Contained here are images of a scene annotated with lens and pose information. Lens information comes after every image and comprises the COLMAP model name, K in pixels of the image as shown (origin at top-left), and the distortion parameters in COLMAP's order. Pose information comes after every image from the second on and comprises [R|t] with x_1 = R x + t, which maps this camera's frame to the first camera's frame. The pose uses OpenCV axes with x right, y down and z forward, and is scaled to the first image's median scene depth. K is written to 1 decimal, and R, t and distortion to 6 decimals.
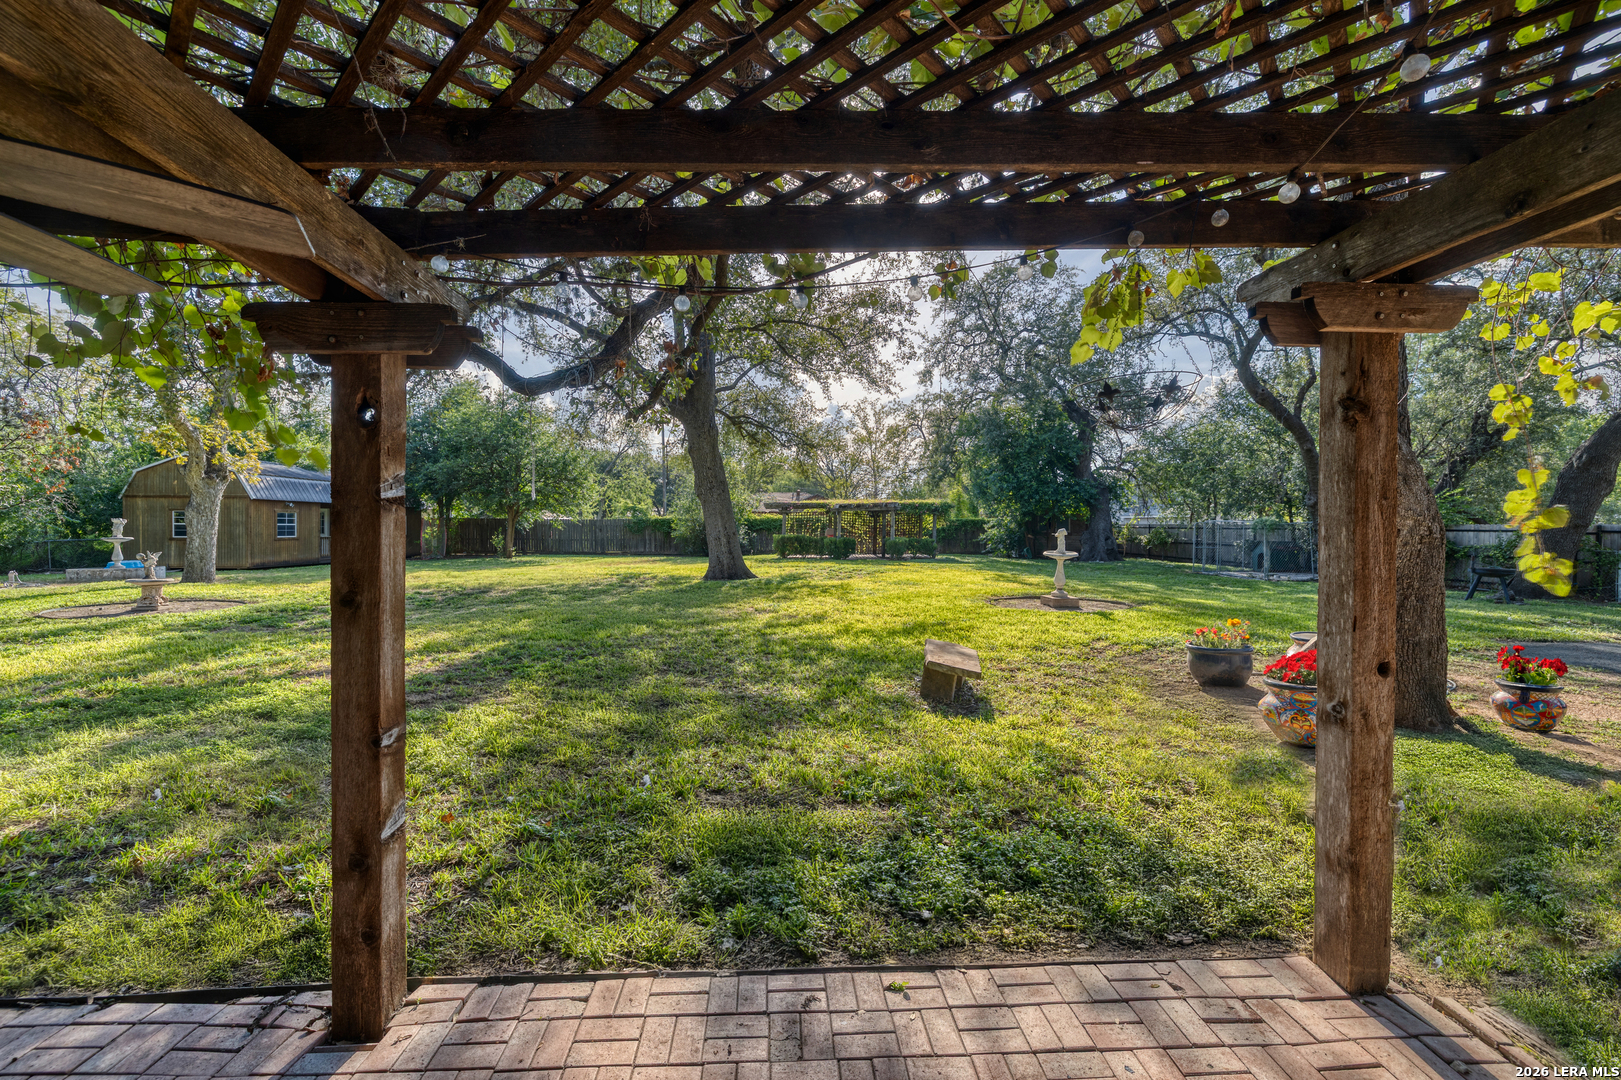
lens RADIAL K [[681.4, 0, 804.5], [0, 681.4, 534.8], [0, 0, 1]] dist [0.000616, 0.000050]
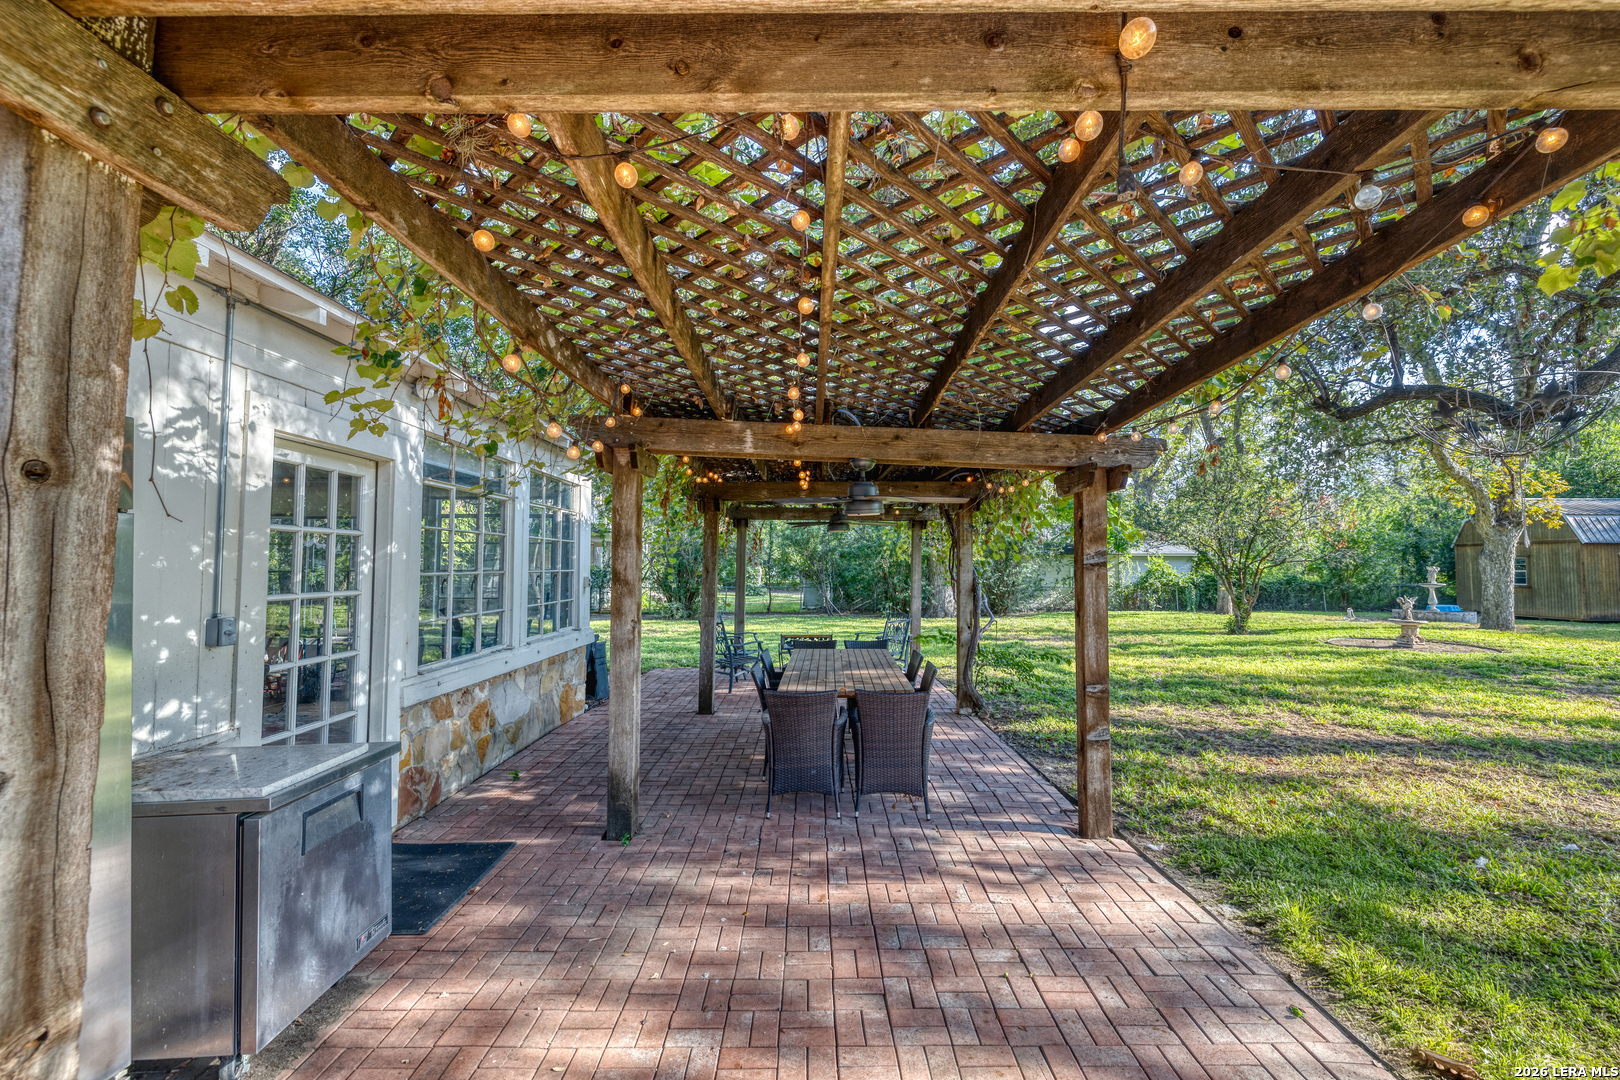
lens RADIAL K [[681.0, 0, 808.2], [0, 681.0, 542.0], [0, 0, 1]] dist [0.000616, 0.000050]
pose [[-0.051843, -0.043454, -0.997709, 0.584141], [-0.013586, 0.998991, -0.042804, -0.008433], [0.998563, 0.011336, -0.052381, 0.127618]]
